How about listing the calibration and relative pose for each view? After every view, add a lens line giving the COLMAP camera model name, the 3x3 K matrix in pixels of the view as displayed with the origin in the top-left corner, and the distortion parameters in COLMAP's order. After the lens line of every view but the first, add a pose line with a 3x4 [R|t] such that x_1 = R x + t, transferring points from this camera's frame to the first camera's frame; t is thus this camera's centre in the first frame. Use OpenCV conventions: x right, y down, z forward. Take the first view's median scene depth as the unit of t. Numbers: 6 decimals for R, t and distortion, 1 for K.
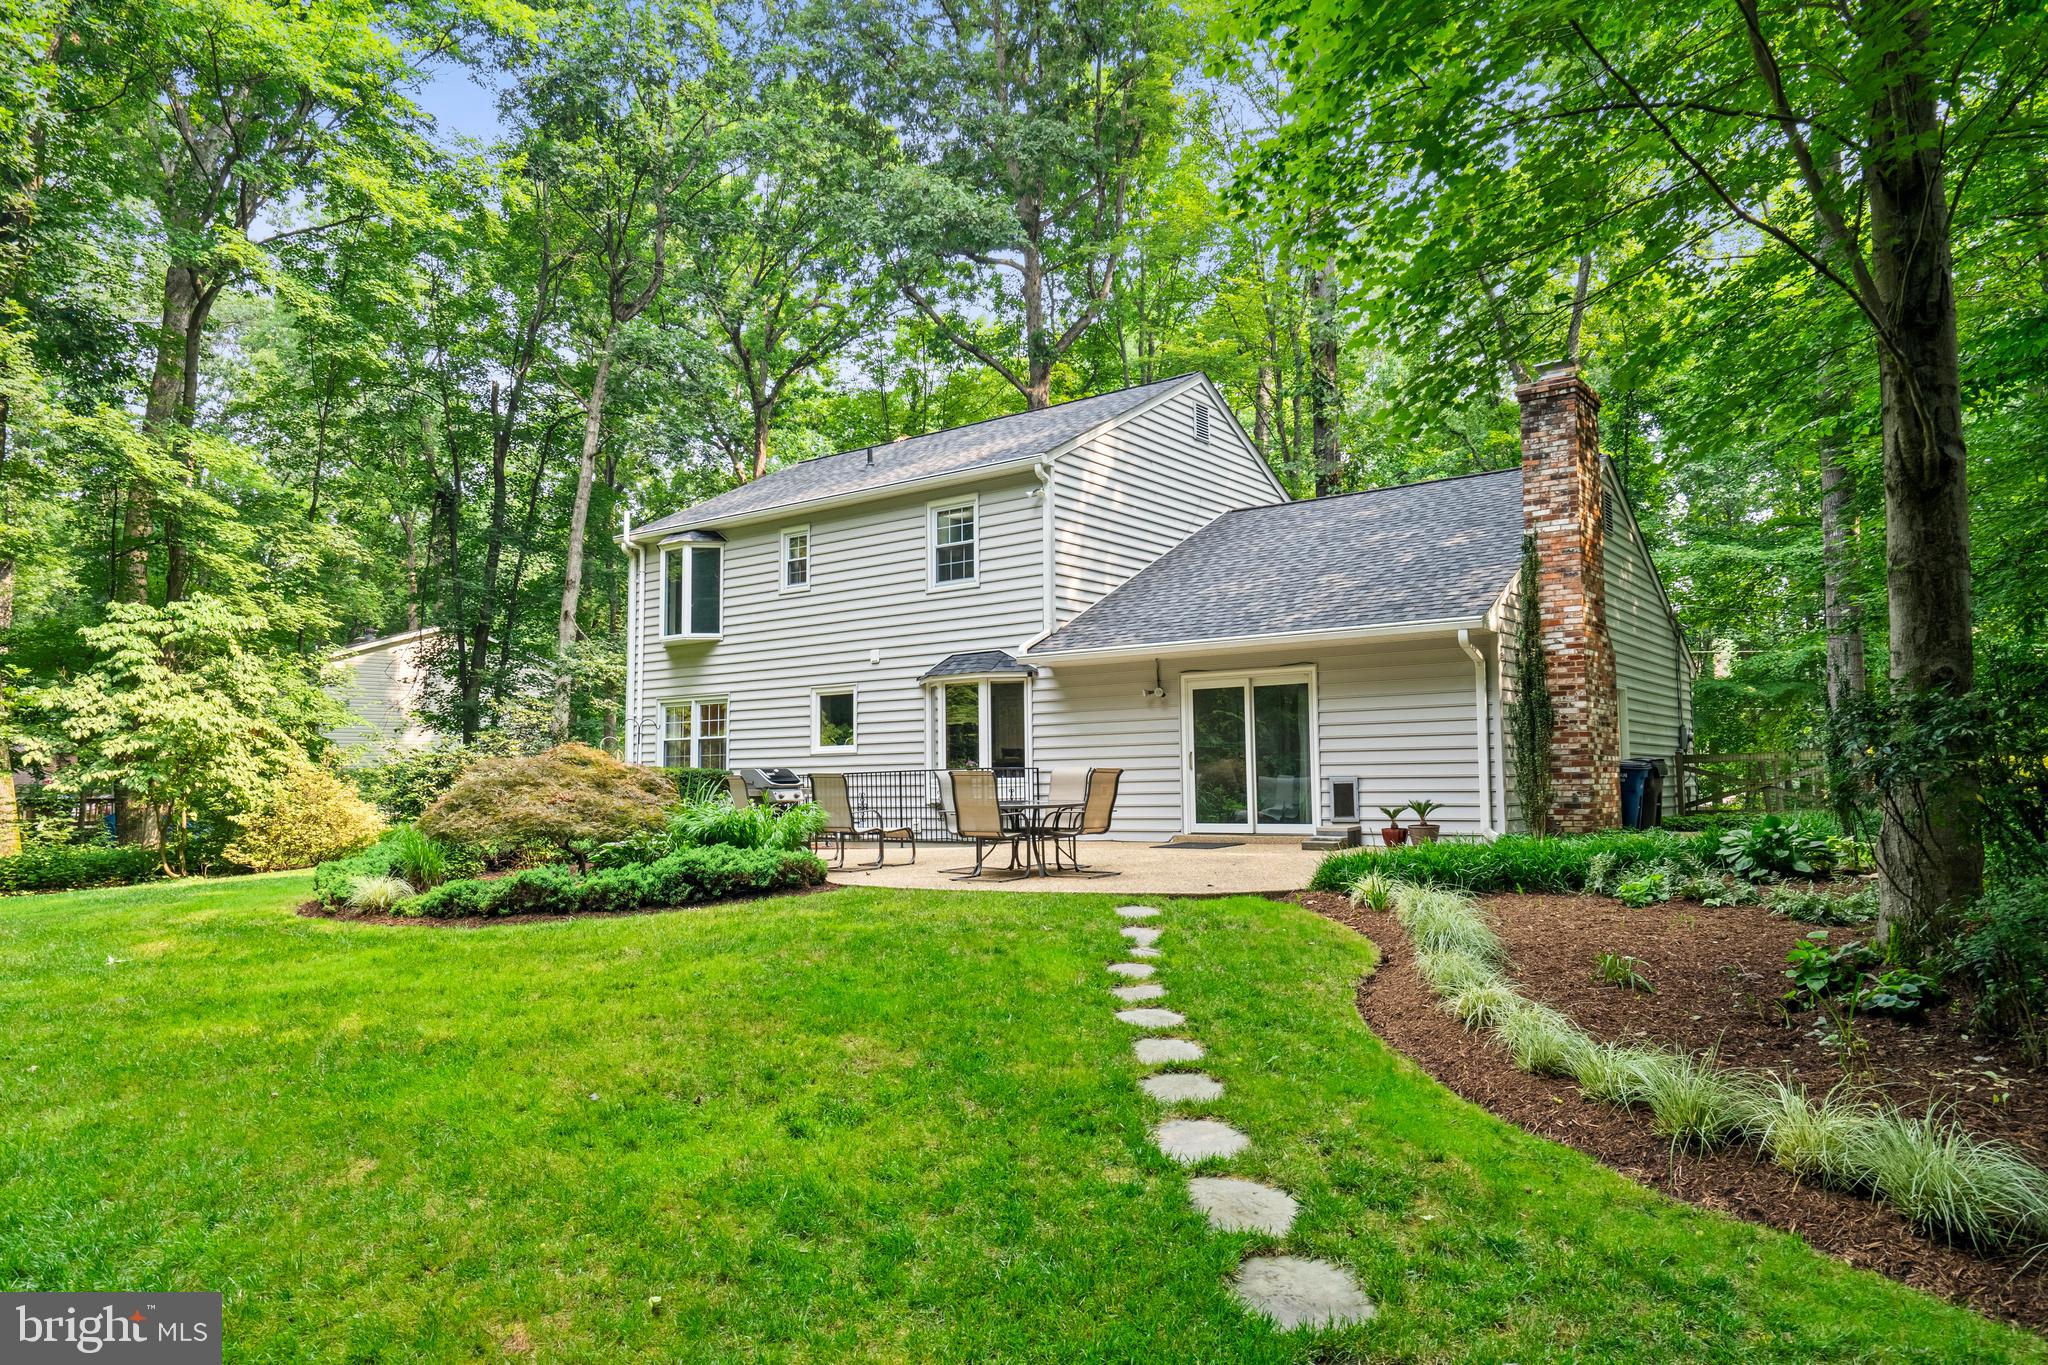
lens RADIAL K [[1354.7, 0, 1024.0], [0, 1354.7, 682.5], [0, 0, 1]] dist [0.001010, 0.000056]
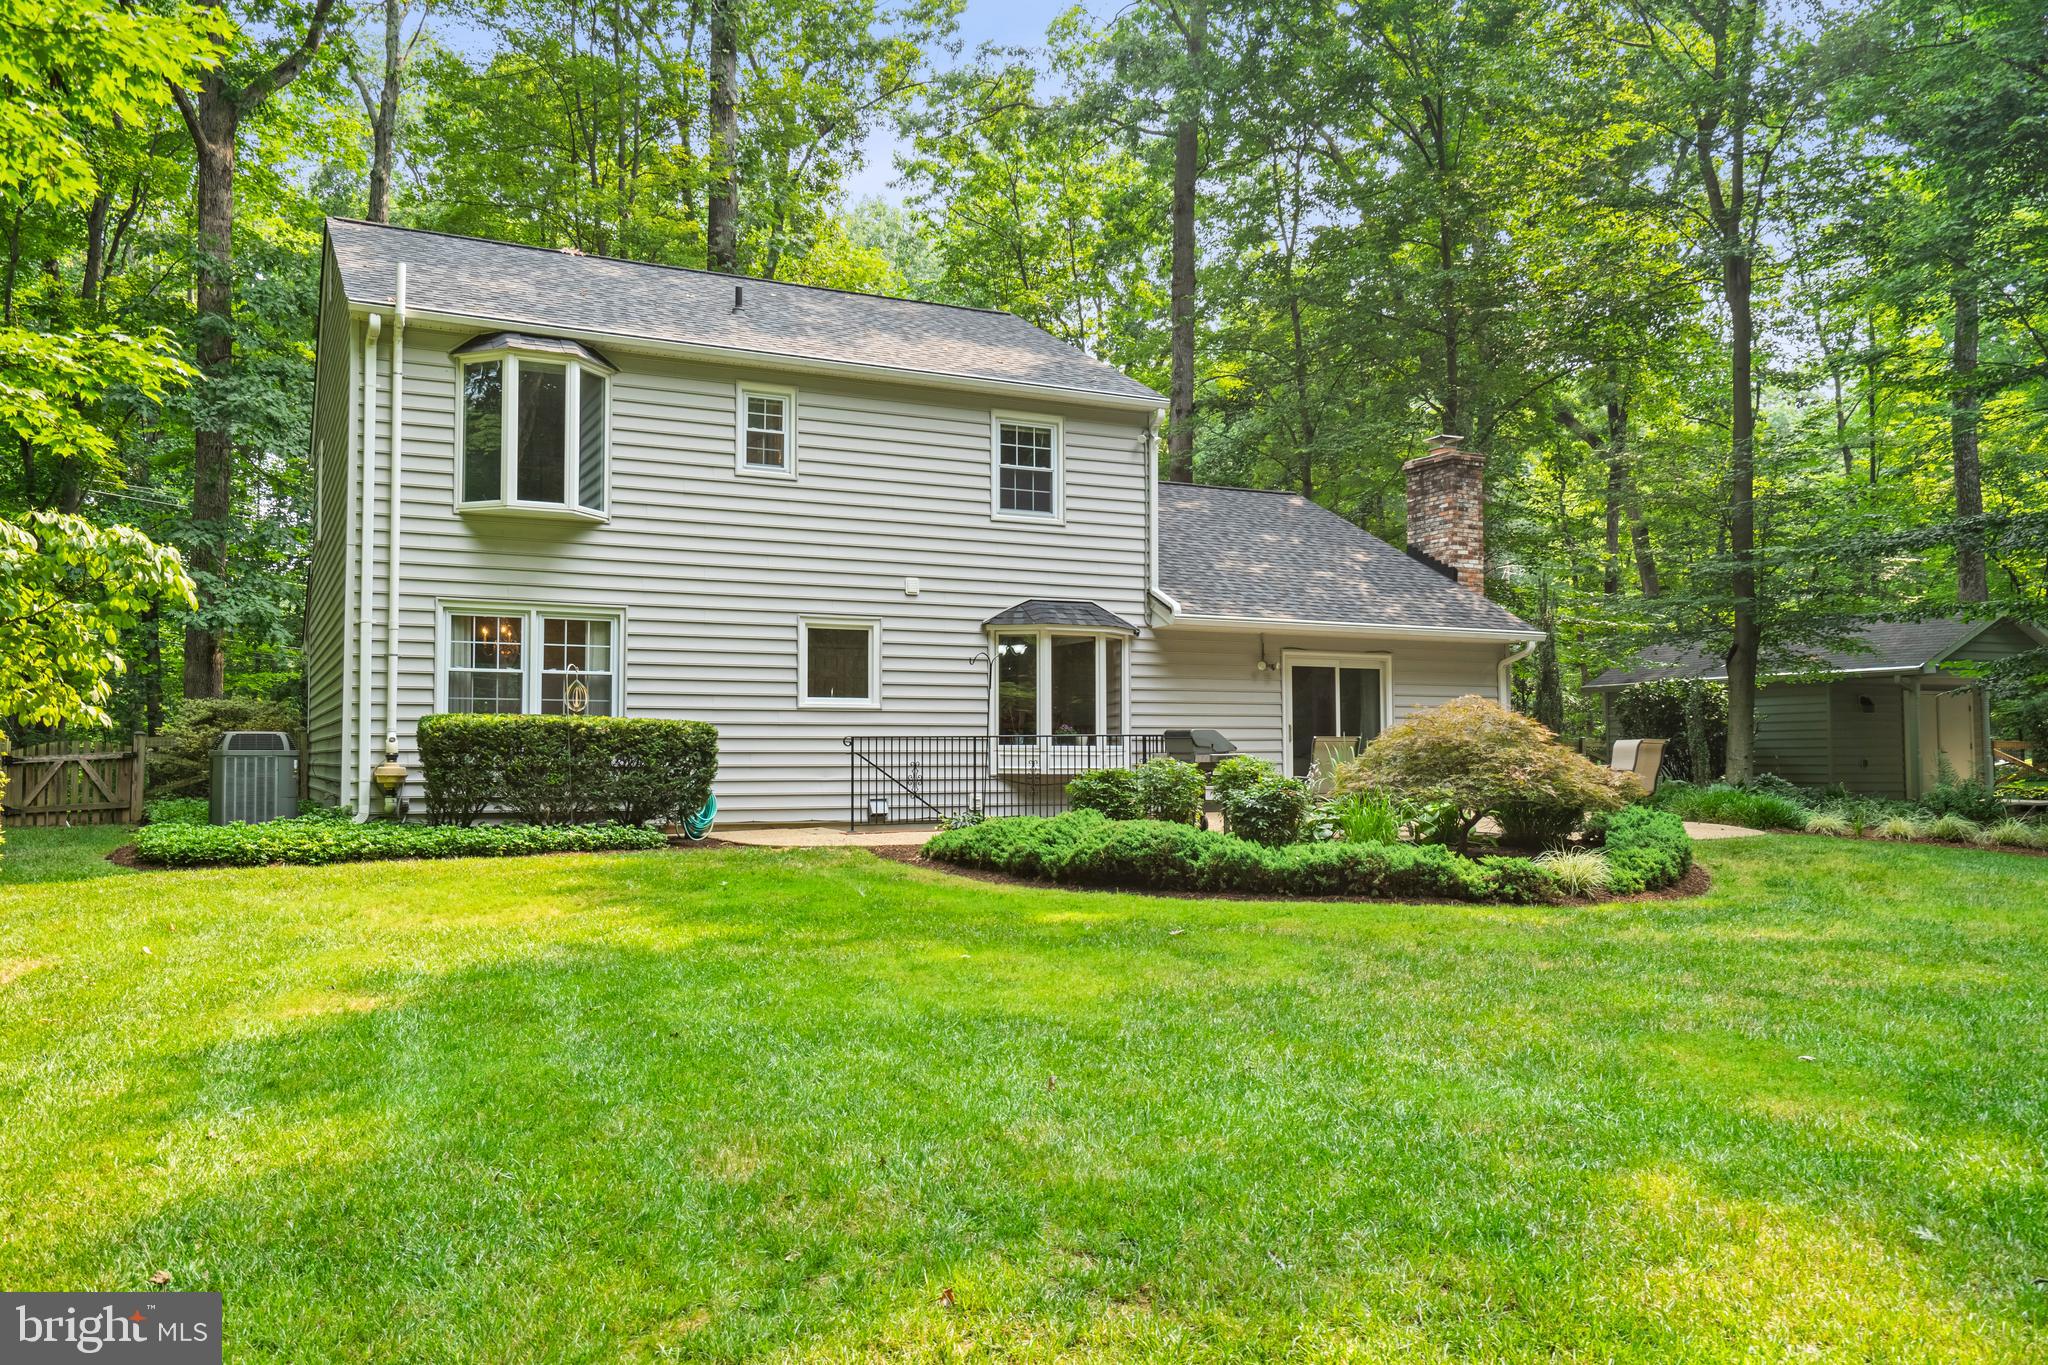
lens RADIAL K [[1583.6, 0, 1024.0], [0, 1583.6, 682.5], [0, 0, 1]] dist [-0.002605, -0.000567]
pose [[0.430805, 0.054707, 0.900785, -0.940571], [-0.074282, 0.996923, -0.025020, 0.056188], [-0.899383, -0.056134, 0.433543, 0.571102]]
